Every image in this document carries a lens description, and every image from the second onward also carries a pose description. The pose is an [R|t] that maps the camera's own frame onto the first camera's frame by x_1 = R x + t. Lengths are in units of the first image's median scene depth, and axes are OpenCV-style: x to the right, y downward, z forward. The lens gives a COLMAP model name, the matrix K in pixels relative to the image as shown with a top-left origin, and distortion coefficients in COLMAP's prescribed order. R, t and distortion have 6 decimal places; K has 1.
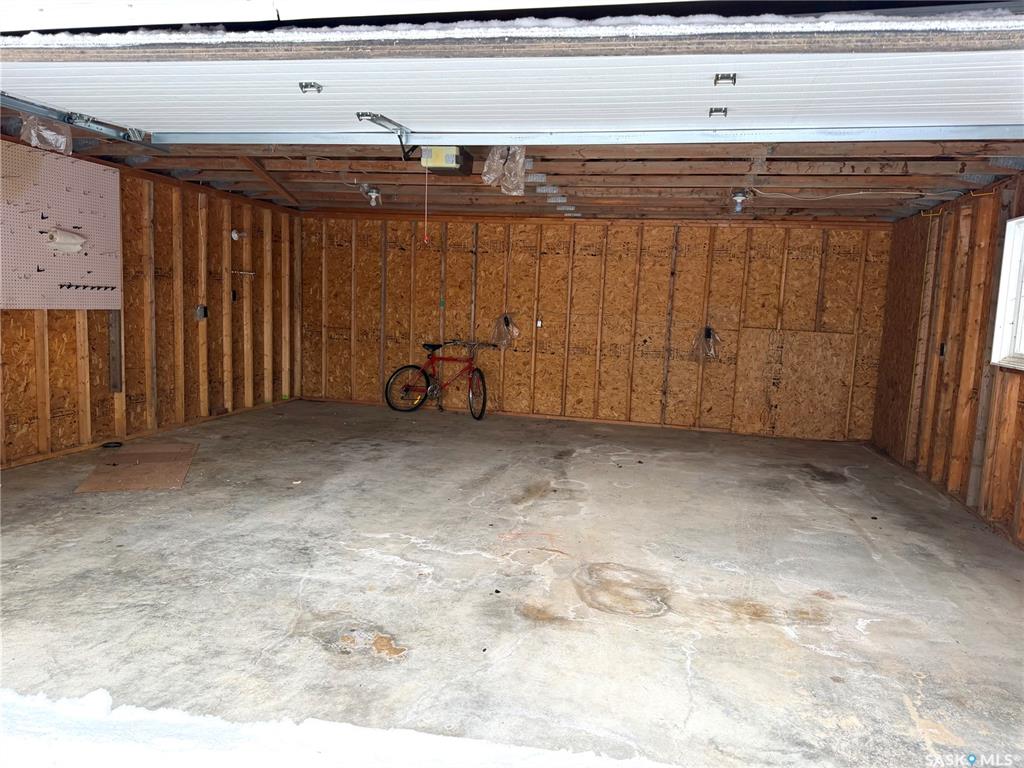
lens RADIAL K [[730.1, 0, 506.3], [0, 730.1, 389.6], [0, 0, 1]] dist [0.049369, -0.031606]
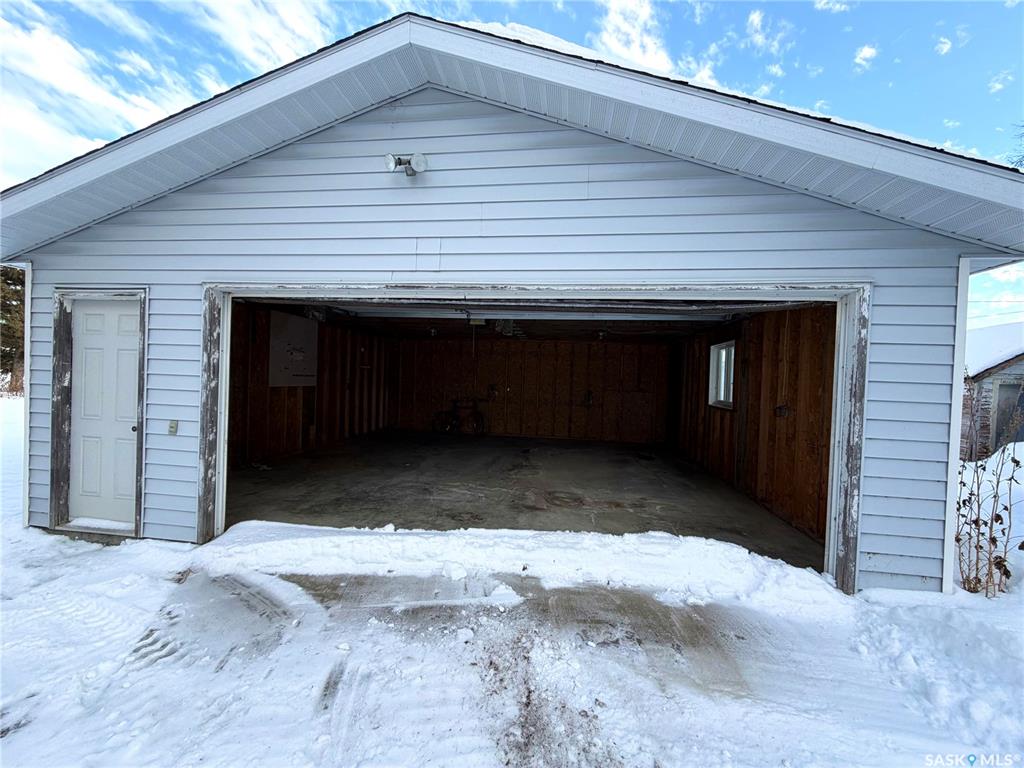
lens RADIAL K [[405.8, 0, 508.8], [0, 405.8, 383.6], [0, 0, 1]] dist [-0.000506, 0.001232]
pose [[0.996461, -0.011011, 0.083336, -0.098835], [0.019543, 0.994565, -0.102270, 0.019752], [-0.081757, 0.103537, 0.991260, -0.268786]]
